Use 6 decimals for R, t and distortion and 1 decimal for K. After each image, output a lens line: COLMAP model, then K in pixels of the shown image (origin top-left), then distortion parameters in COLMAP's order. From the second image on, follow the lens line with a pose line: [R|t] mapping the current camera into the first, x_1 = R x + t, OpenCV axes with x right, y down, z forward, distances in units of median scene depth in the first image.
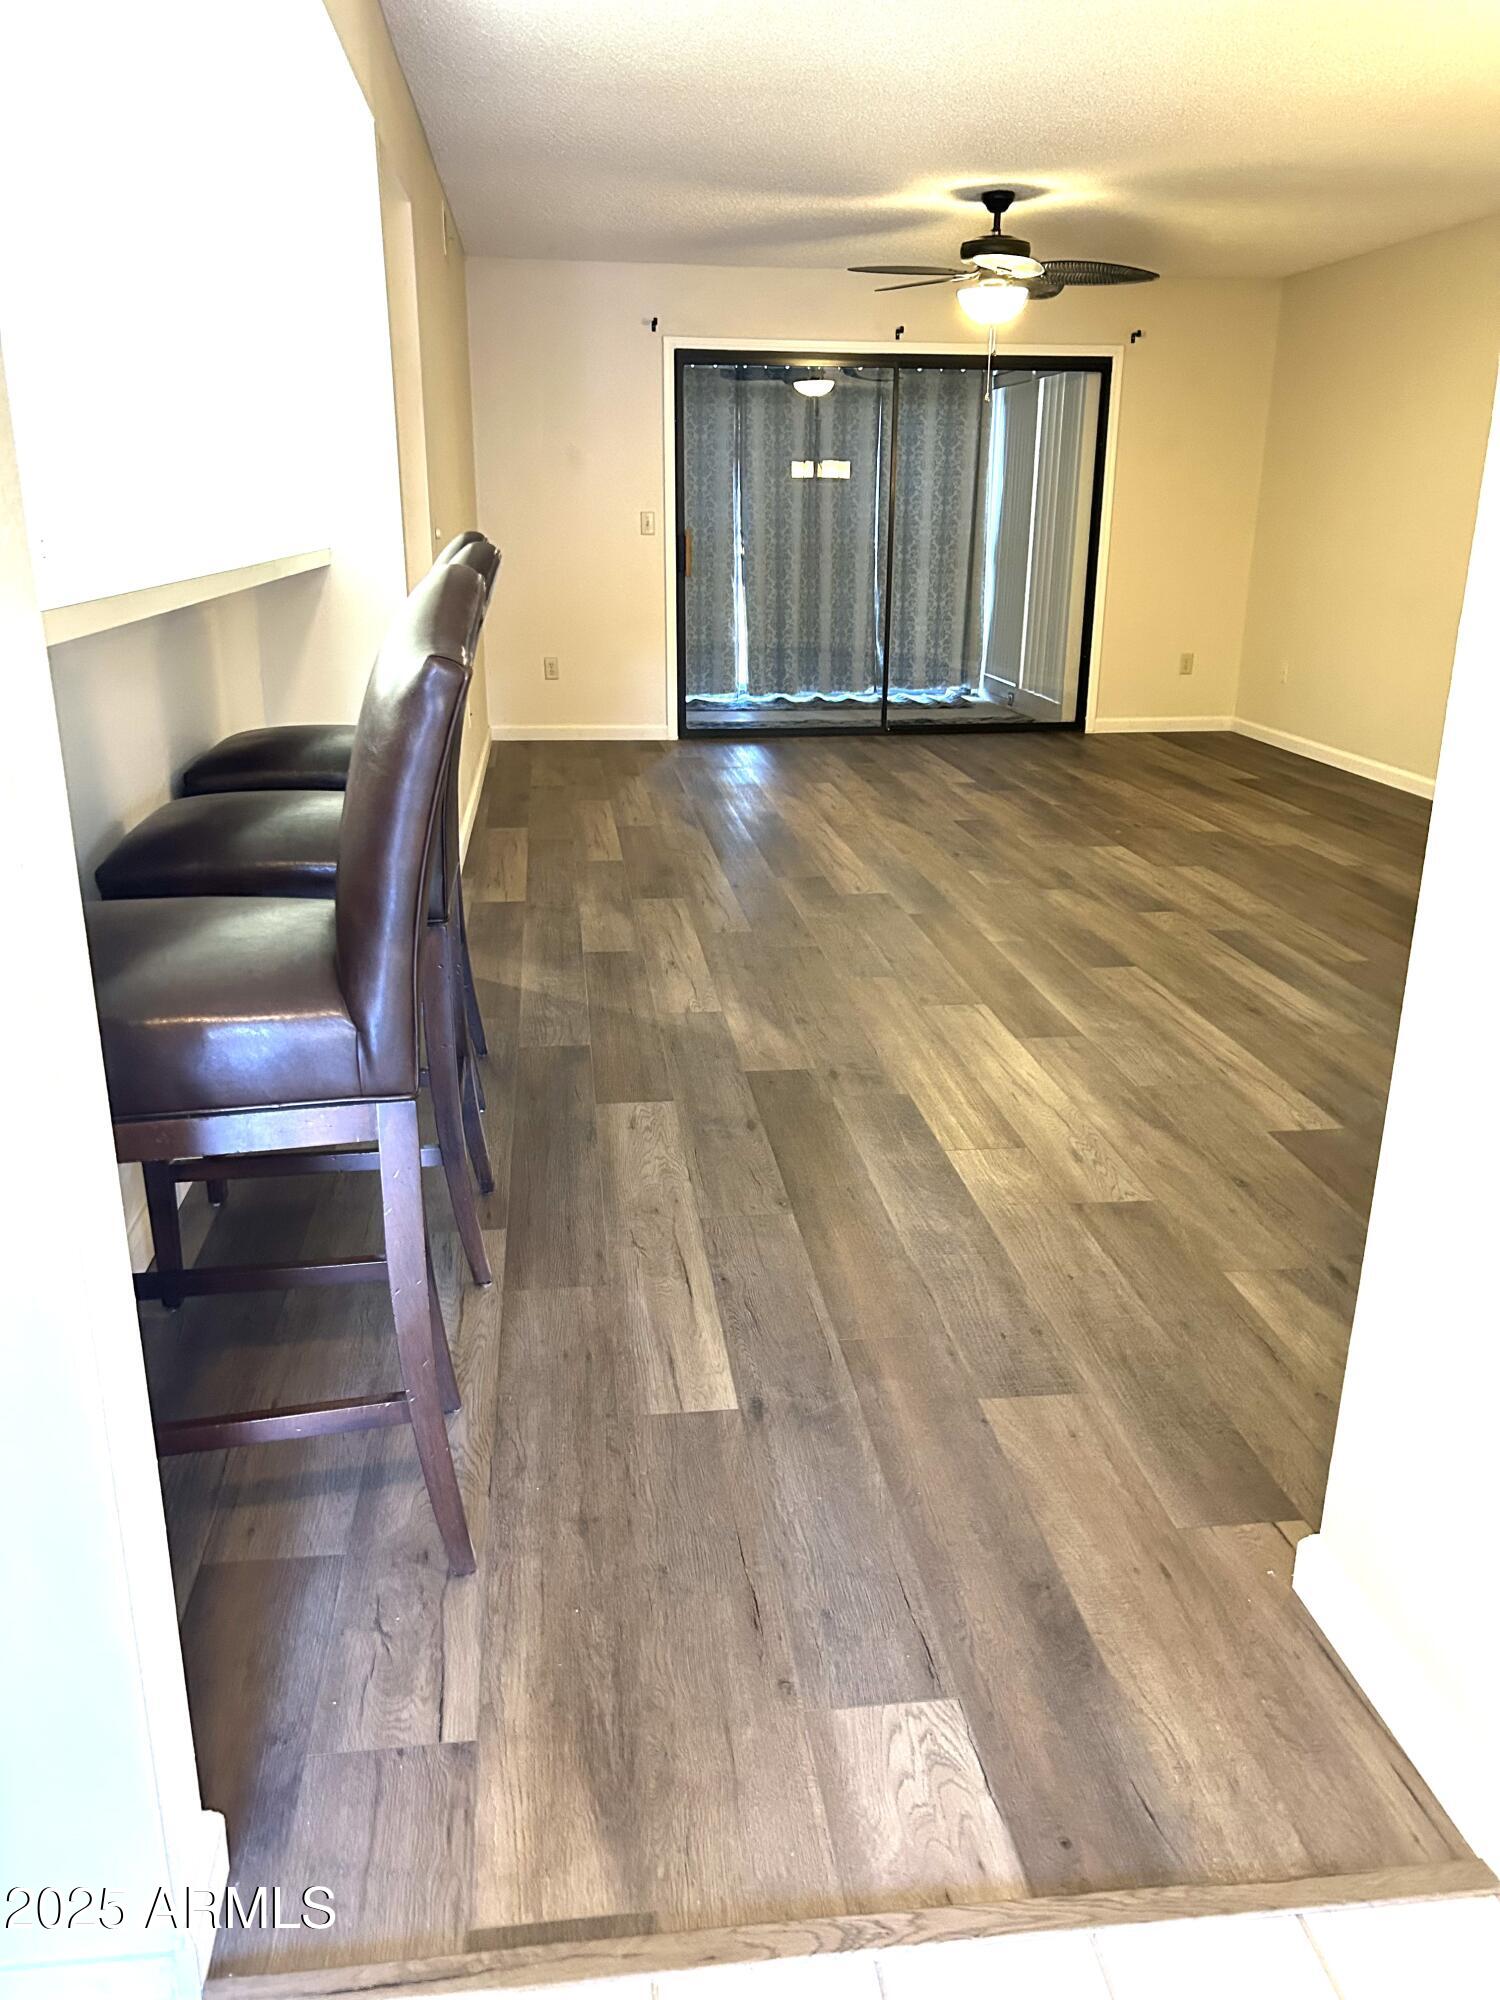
lens RADIAL K [[1716.4, 0, 750.0], [0, 1716.4, 1000.0], [0, 0, 1]] dist [0.083082, -0.107556]
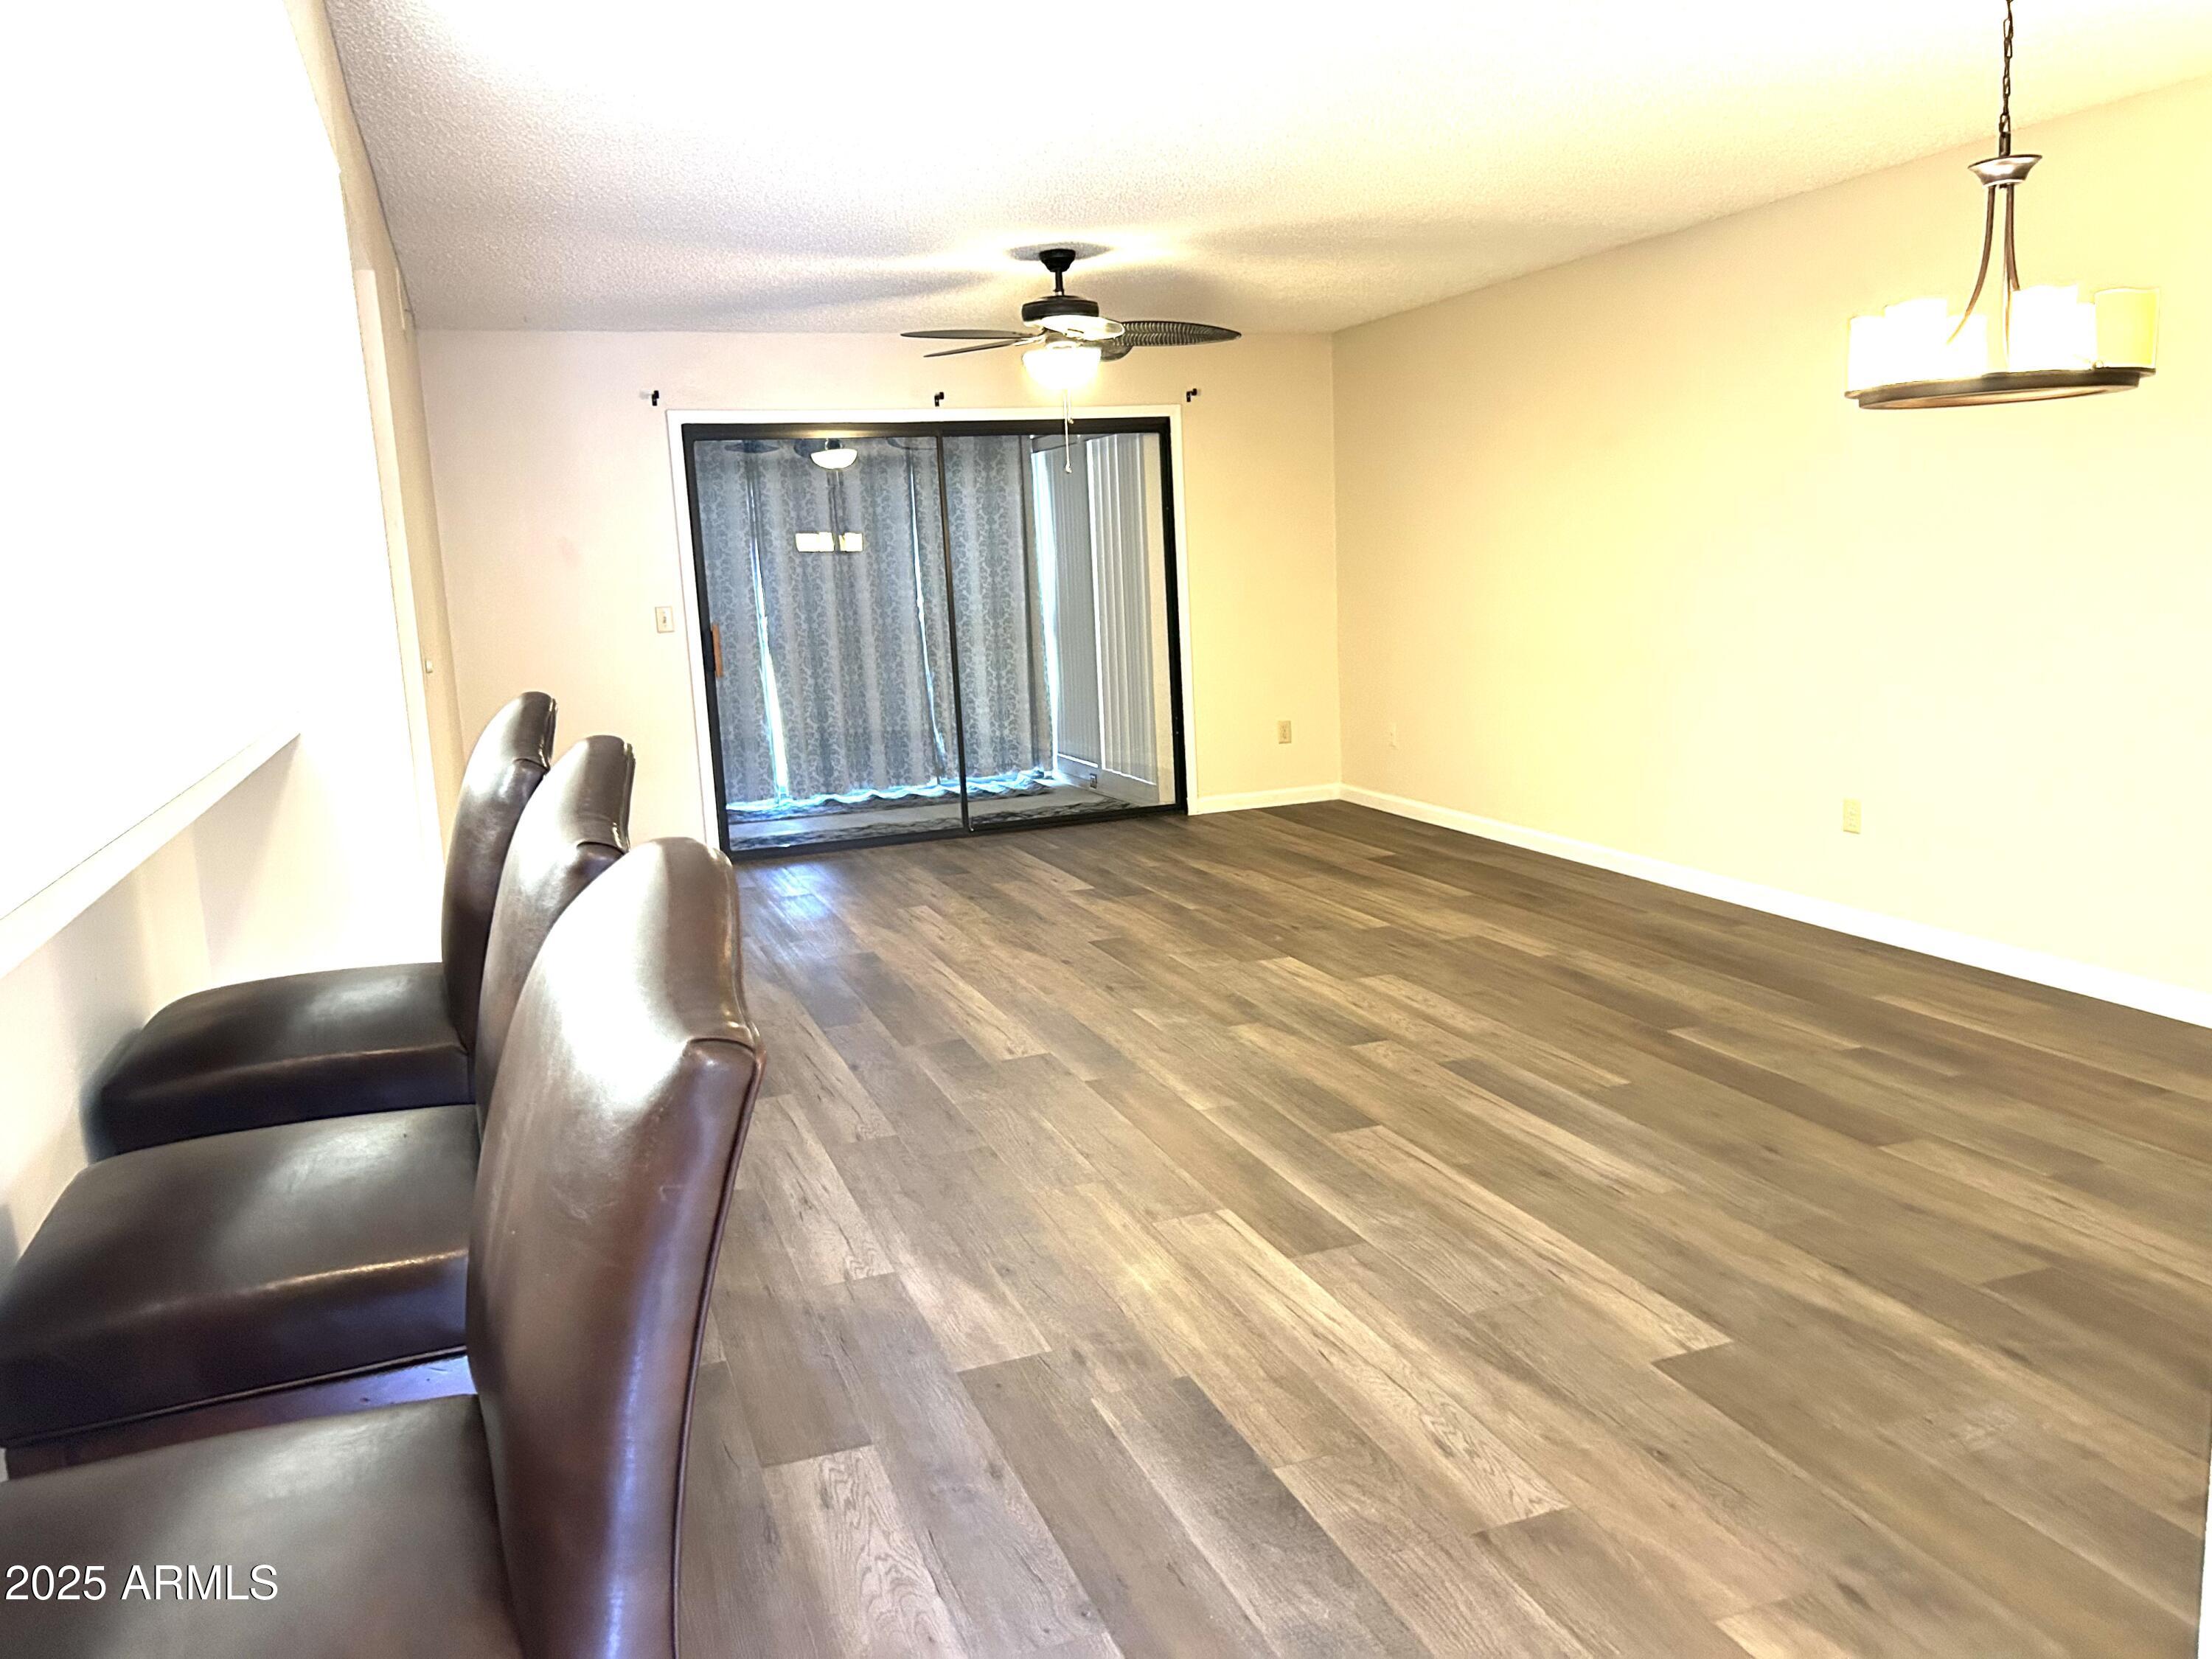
lens RADIAL K [[1849.3, 0, 1250.7], [0, 1849.3, 829.2], [0, 0, 1]] dist [0.138482, -0.394987]
pose [[0.962944, -0.089605, 0.254381, -0.041834], [0.123407, 0.985054, -0.120167, -0.048995], [-0.239811, 0.147107, 0.959609, 0.110860]]
